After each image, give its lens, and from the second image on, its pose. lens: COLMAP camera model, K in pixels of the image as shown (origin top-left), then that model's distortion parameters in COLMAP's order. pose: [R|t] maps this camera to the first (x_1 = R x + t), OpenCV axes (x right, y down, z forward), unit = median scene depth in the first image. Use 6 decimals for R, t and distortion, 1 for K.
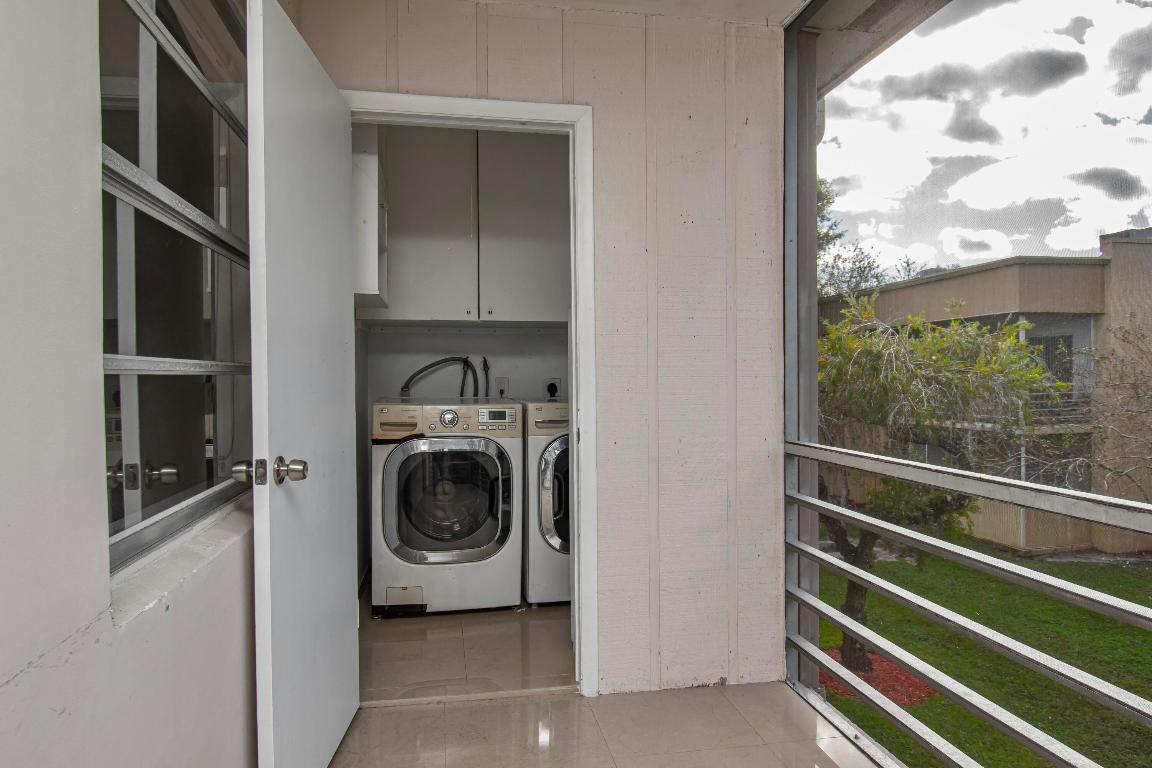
lens RADIAL K [[734.2, 0, 576.0], [0, 734.2, 384.0], [0, 0, 1]] dist [0.002015, 0.000483]
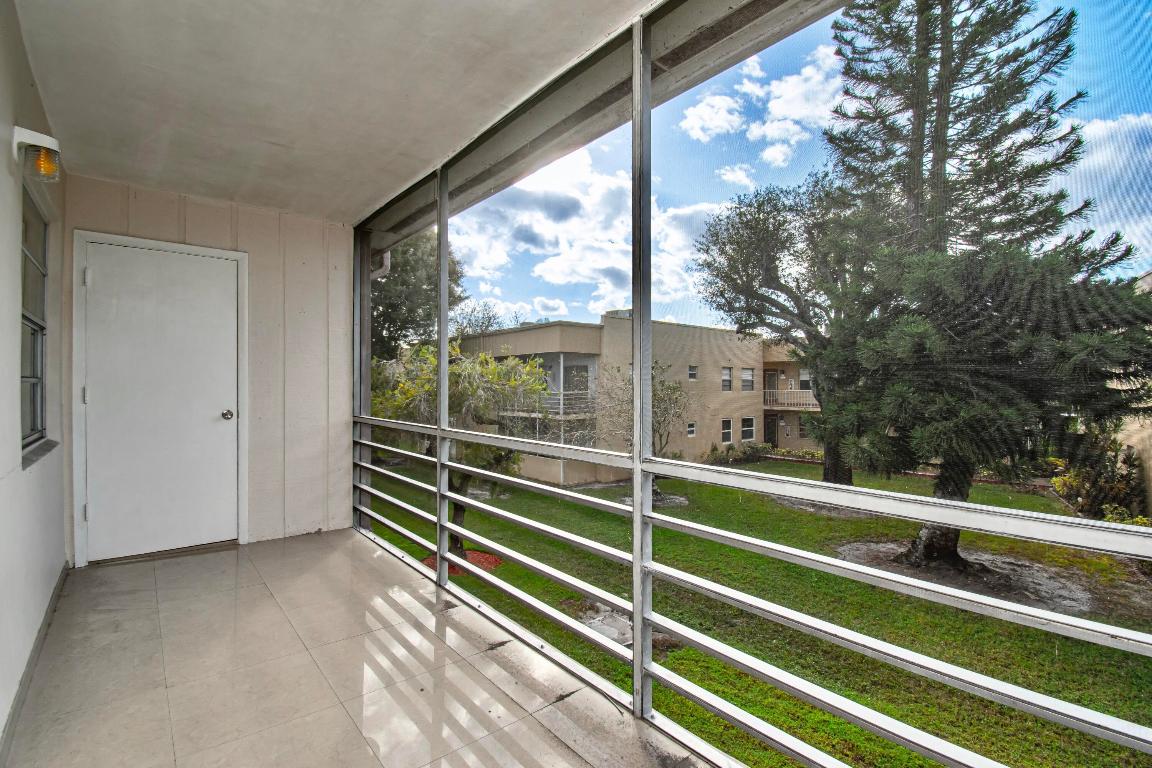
lens RADIAL K [[518.5, 0, 584.4], [0, 518.5, 385.6], [0, 0, 1]] dist [0.040438, -0.039810]
pose [[0.863514, 0.010239, 0.504221, 0.027128], [-0.004706, 0.999914, -0.012247, 0.000957], [-0.504303, 0.008202, 0.863488, -0.197773]]
